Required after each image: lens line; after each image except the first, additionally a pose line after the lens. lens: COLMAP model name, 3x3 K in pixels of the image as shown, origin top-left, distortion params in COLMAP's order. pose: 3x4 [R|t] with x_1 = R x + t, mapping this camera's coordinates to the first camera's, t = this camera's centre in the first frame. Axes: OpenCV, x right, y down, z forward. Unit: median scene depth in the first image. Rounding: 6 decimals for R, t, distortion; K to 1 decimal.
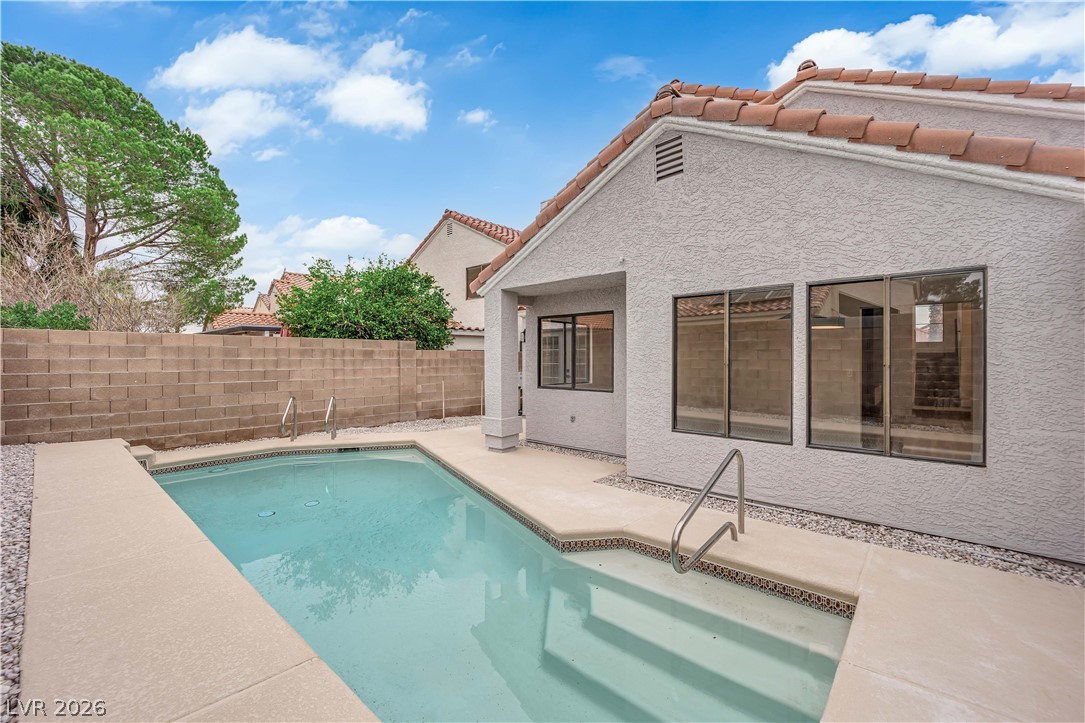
lens RADIAL K [[432.2, 0, 542.5], [0, 432.2, 361.5], [0, 0, 1]] dist [-0.021507, -0.000149]
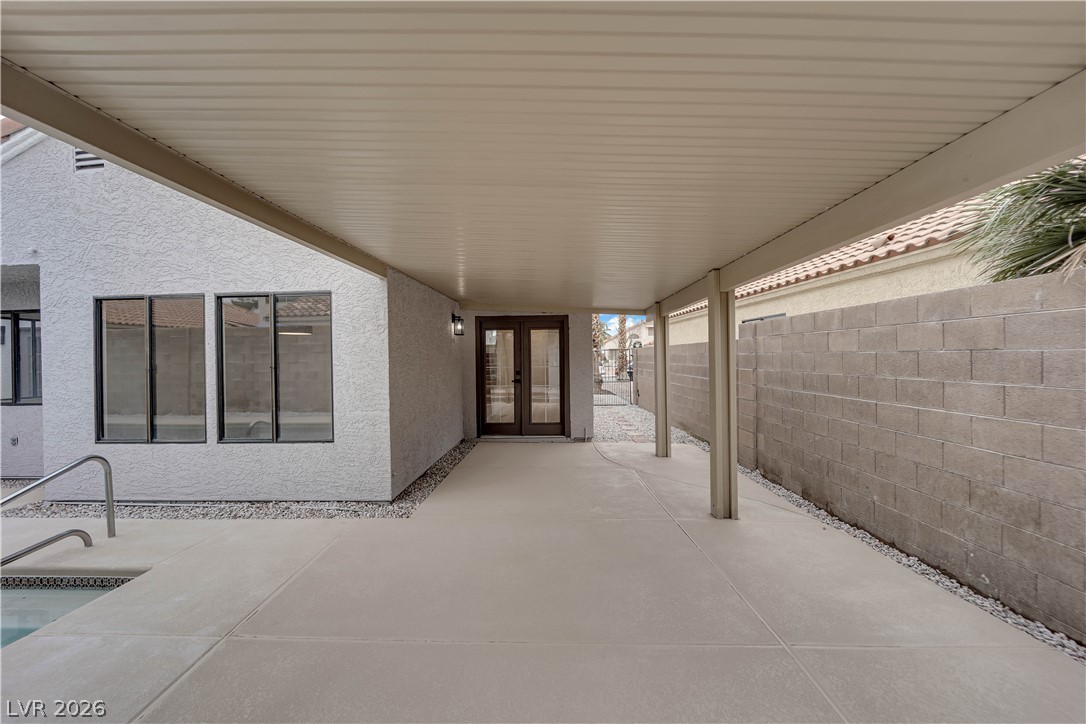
lens RADIAL K [[438.1, 0, 544.1], [0, 438.1, 357.1], [0, 0, 1]] dist [-0.009383, -0.002953]
pose [[0.775891, -0.013410, 0.630725, 0.562856], [0.021044, 0.999768, -0.004631, 0.001892], [-0.630516, 0.016866, 0.775993, -0.398467]]
